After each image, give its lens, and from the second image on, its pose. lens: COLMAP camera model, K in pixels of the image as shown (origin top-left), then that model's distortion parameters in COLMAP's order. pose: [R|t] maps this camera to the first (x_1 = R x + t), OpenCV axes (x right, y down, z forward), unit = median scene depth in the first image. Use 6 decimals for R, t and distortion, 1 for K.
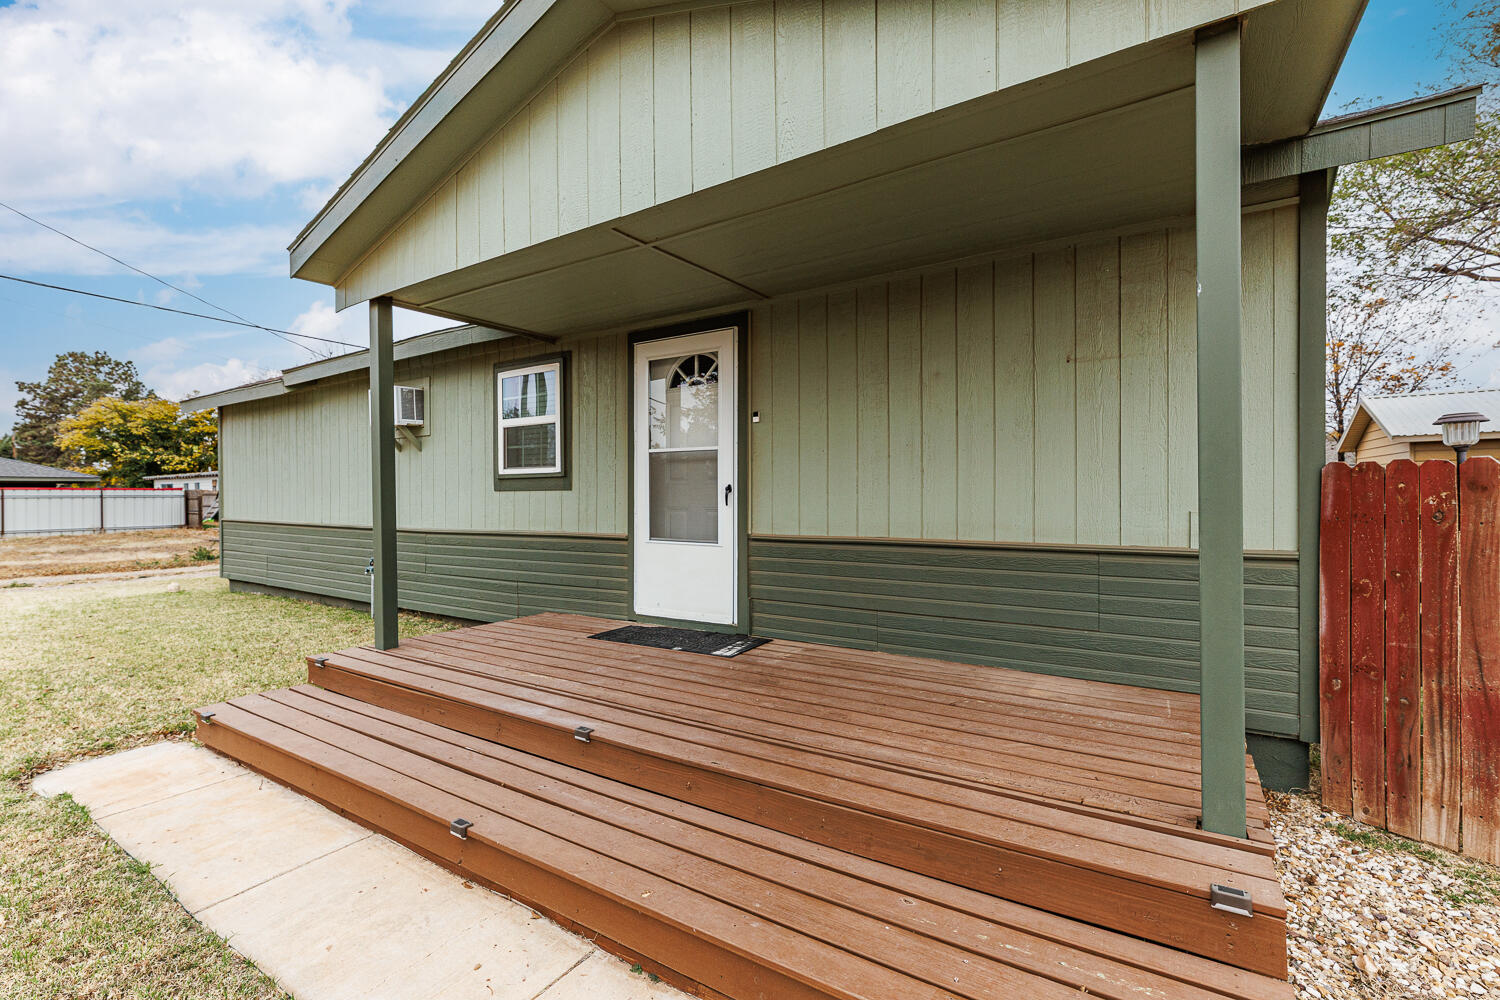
lens RADIAL K [[674.6, 0, 749.7], [0, 674.6, 500.5], [0, 0, 1]] dist [-0.000575, 0.000559]
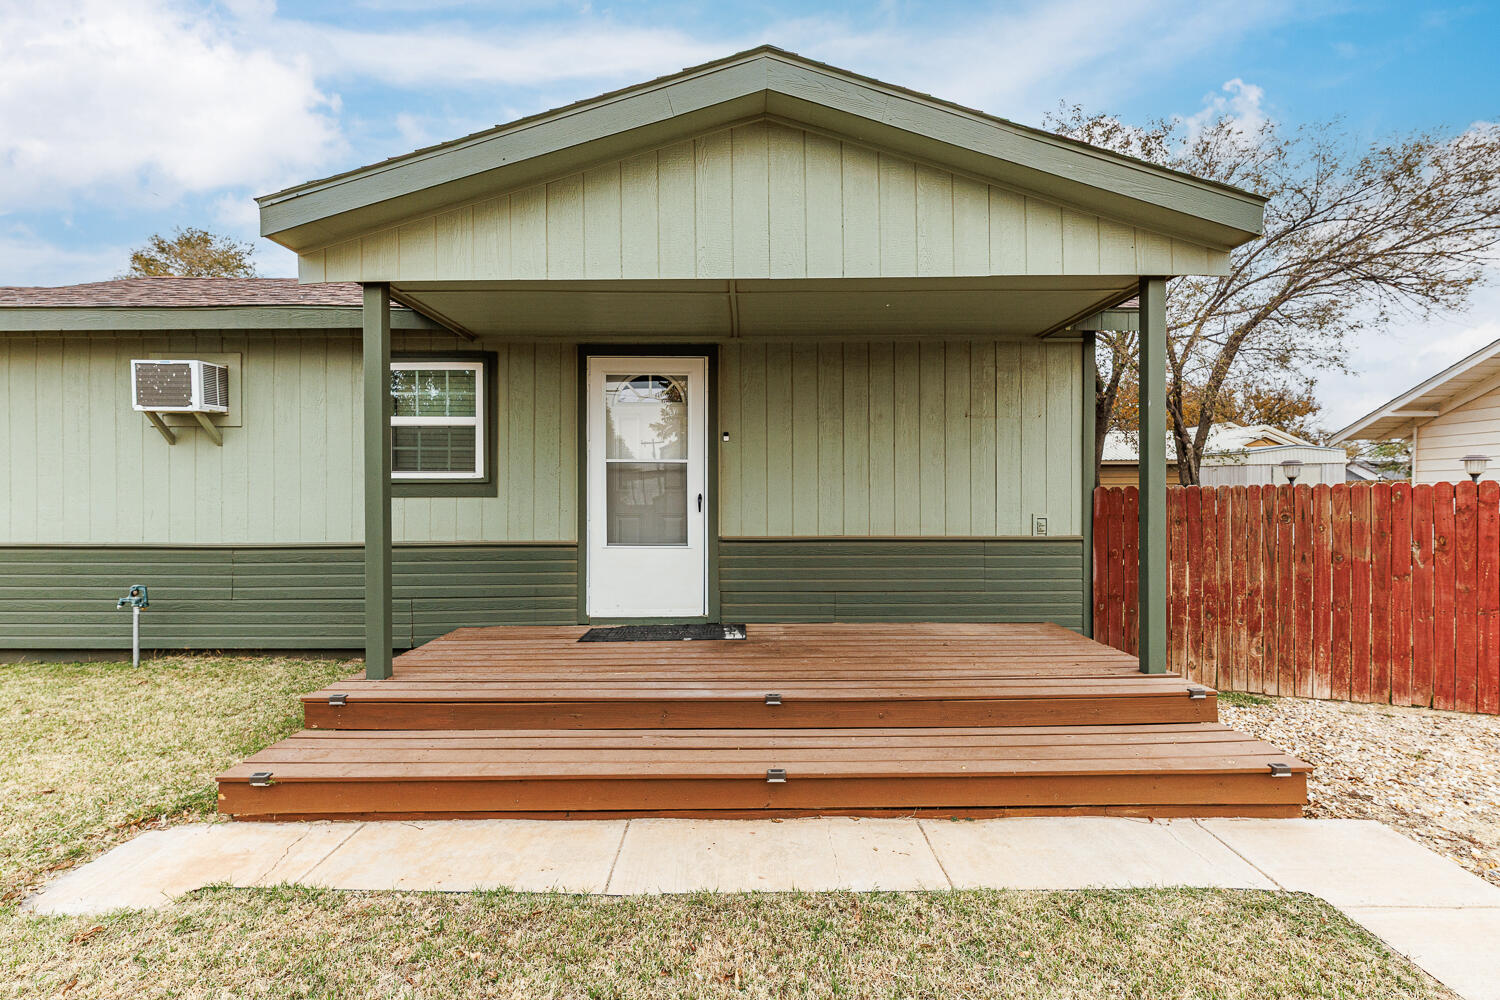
lens RADIAL K [[674.6, 0, 759.7], [0, 674.6, 500.1], [0, 0, 1]] dist [-0.000575, 0.000559]
pose [[0.831011, 0.002307, 0.556251, -0.585234], [0.000952, 0.999984, -0.005570, -0.006251], [-0.556255, 0.005158, 0.830996, -0.007138]]
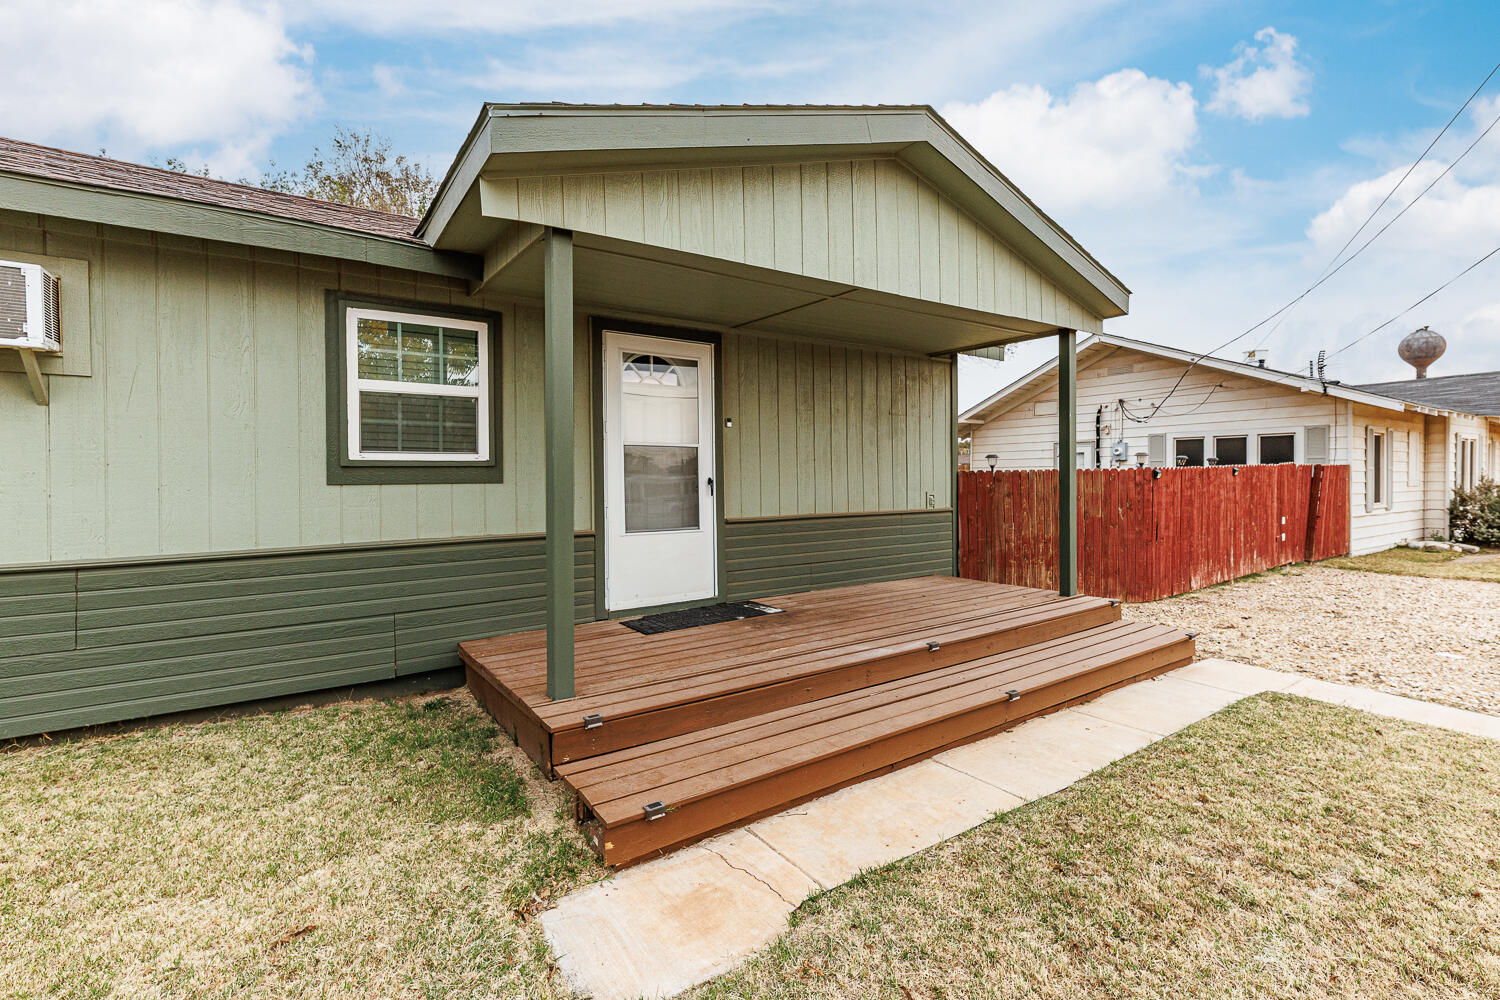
lens RADIAL K [[674.6, 0, 752.7], [0, 674.6, 488.6], [0, 0, 1]] dist [-0.000575, 0.000559]
pose [[0.372968, -0.010596, 0.927784, -1.091321], [0.016021, 0.999859, 0.004979, -0.009599], [-0.927706, 0.013007, 0.373086, 0.497774]]
